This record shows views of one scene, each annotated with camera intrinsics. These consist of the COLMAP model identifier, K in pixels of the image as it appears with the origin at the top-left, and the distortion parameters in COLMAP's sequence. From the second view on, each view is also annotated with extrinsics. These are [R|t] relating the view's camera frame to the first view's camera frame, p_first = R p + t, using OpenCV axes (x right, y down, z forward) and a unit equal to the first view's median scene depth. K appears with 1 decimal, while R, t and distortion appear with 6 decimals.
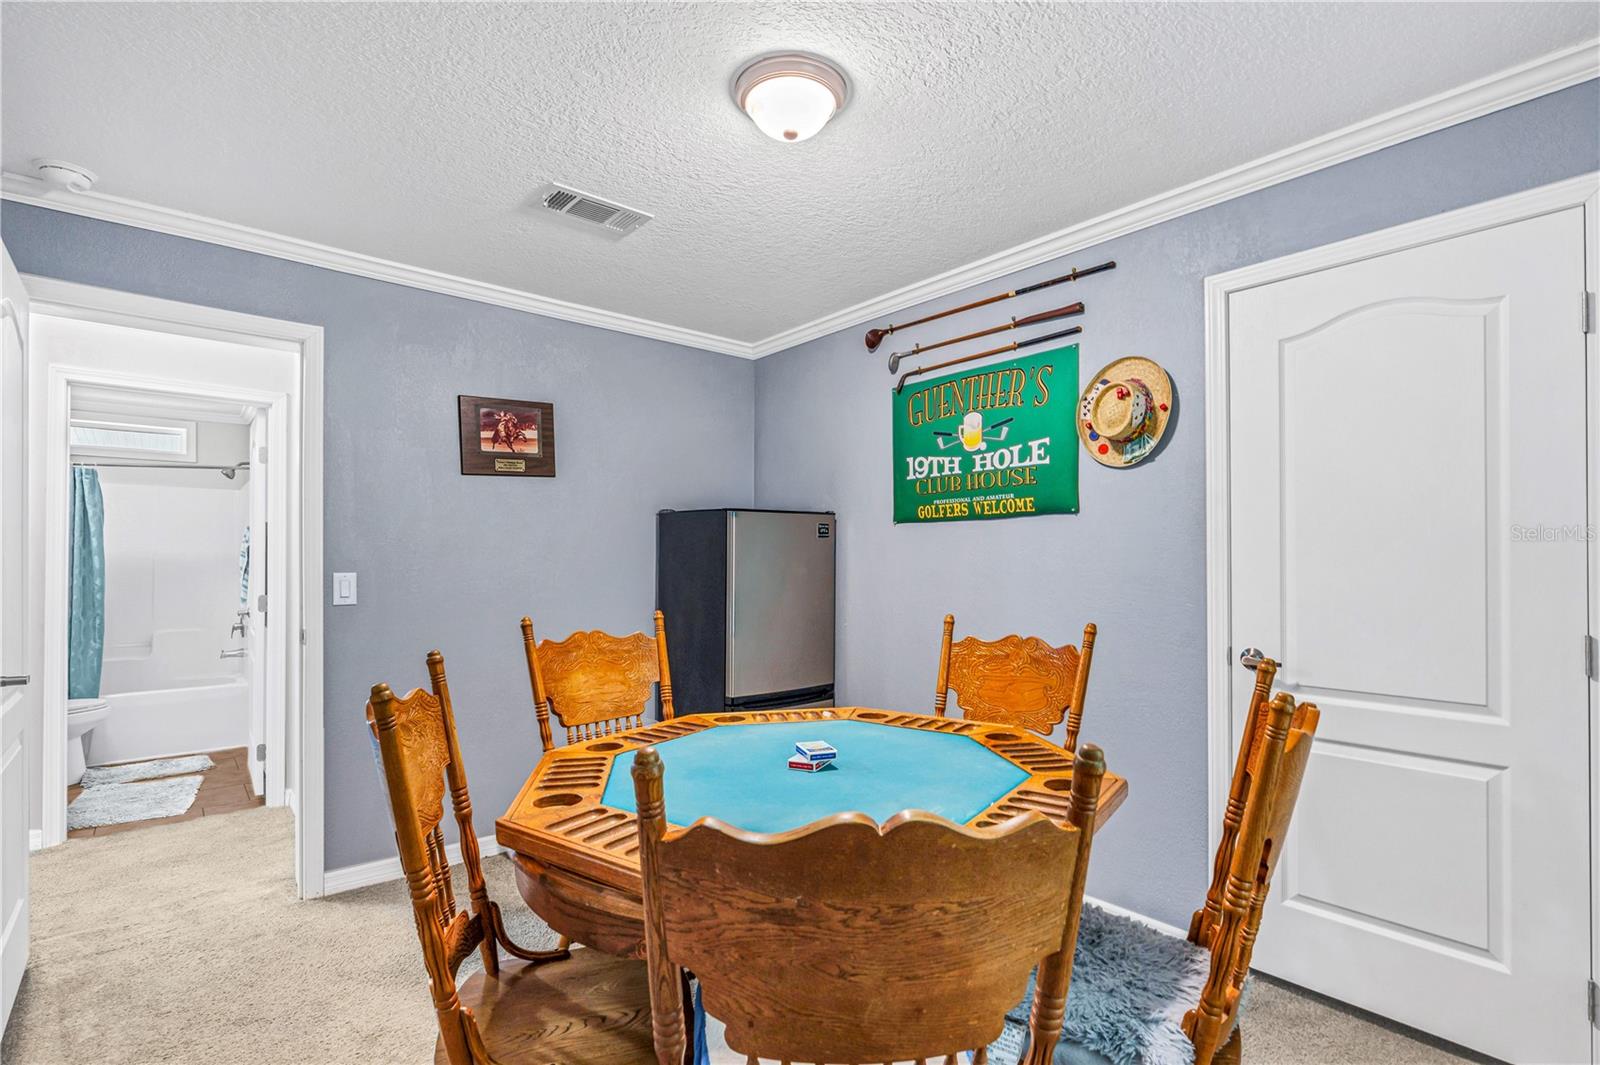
lens RADIAL K [[749.2, 0, 799.0], [0, 749.2, 555.1], [0, 0, 1]] dist [-0.005172, 0.000575]
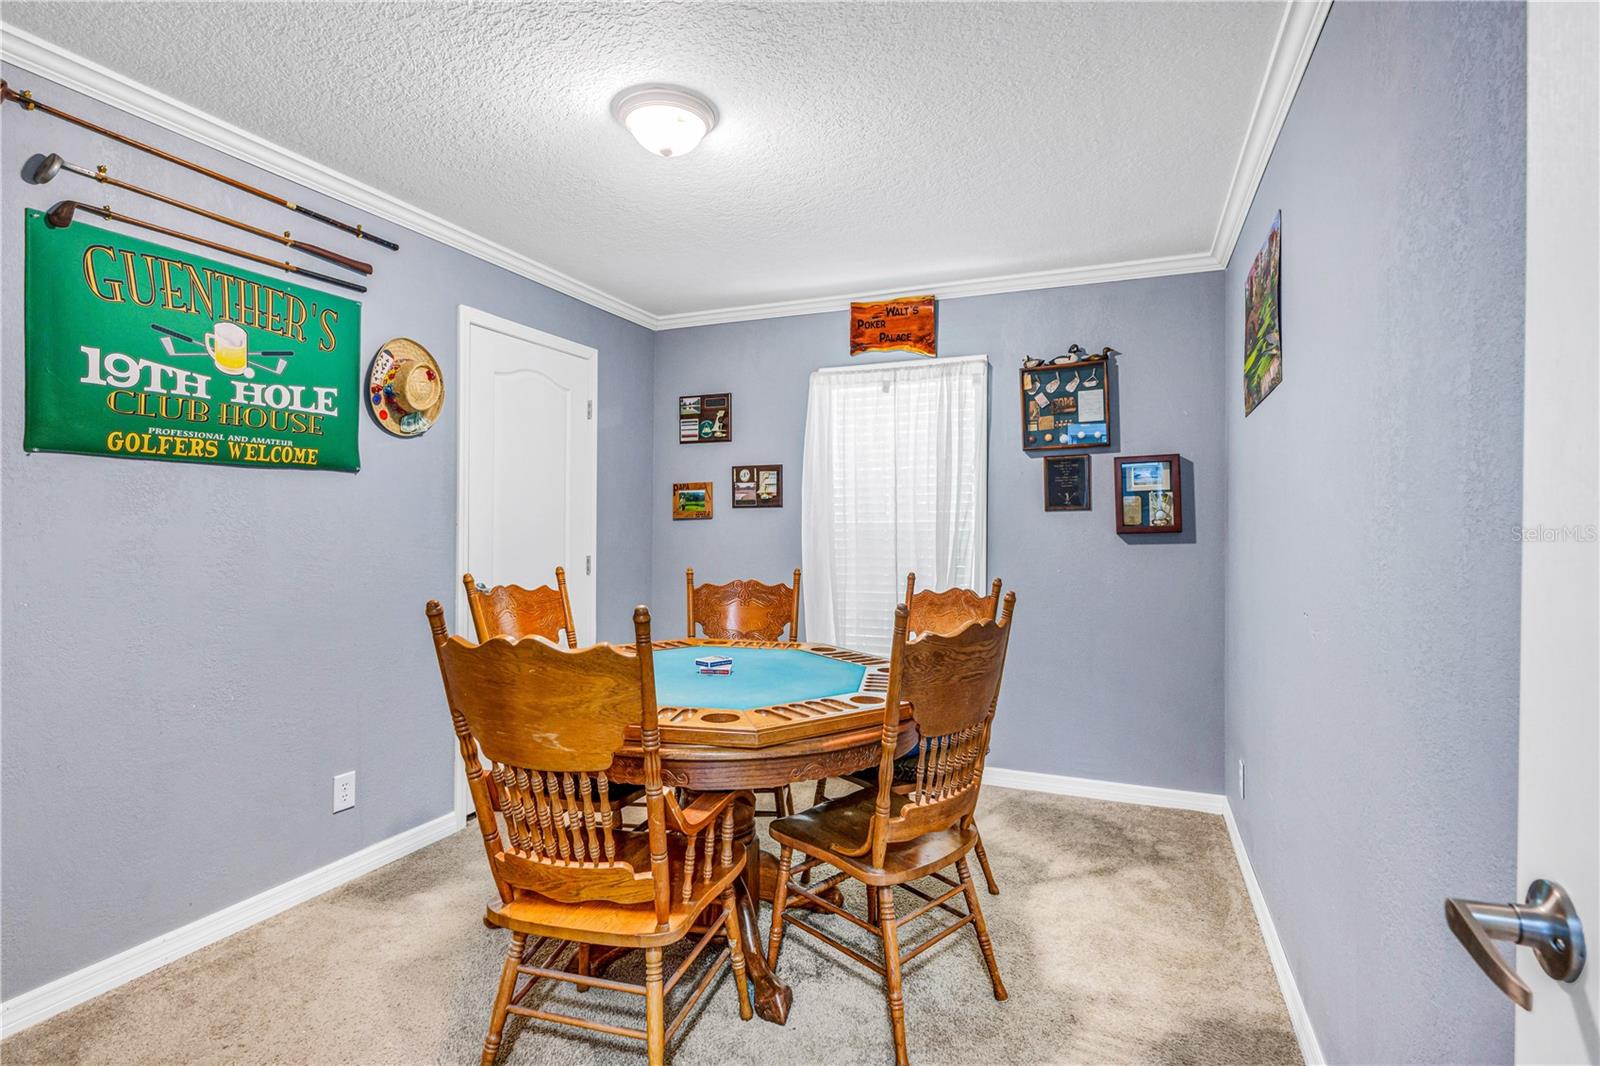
lens RADIAL K [[731.9, 0, 808.6], [0, 731.9, 537.1], [0, 0, 1]] dist [-0.001810, 0.000249]
pose [[-0.439768, -0.019883, 0.897891, -0.704664], [-0.014473, 0.999782, 0.015050, 0.006574], [-0.897995, -0.006377, -0.439960, 0.809597]]
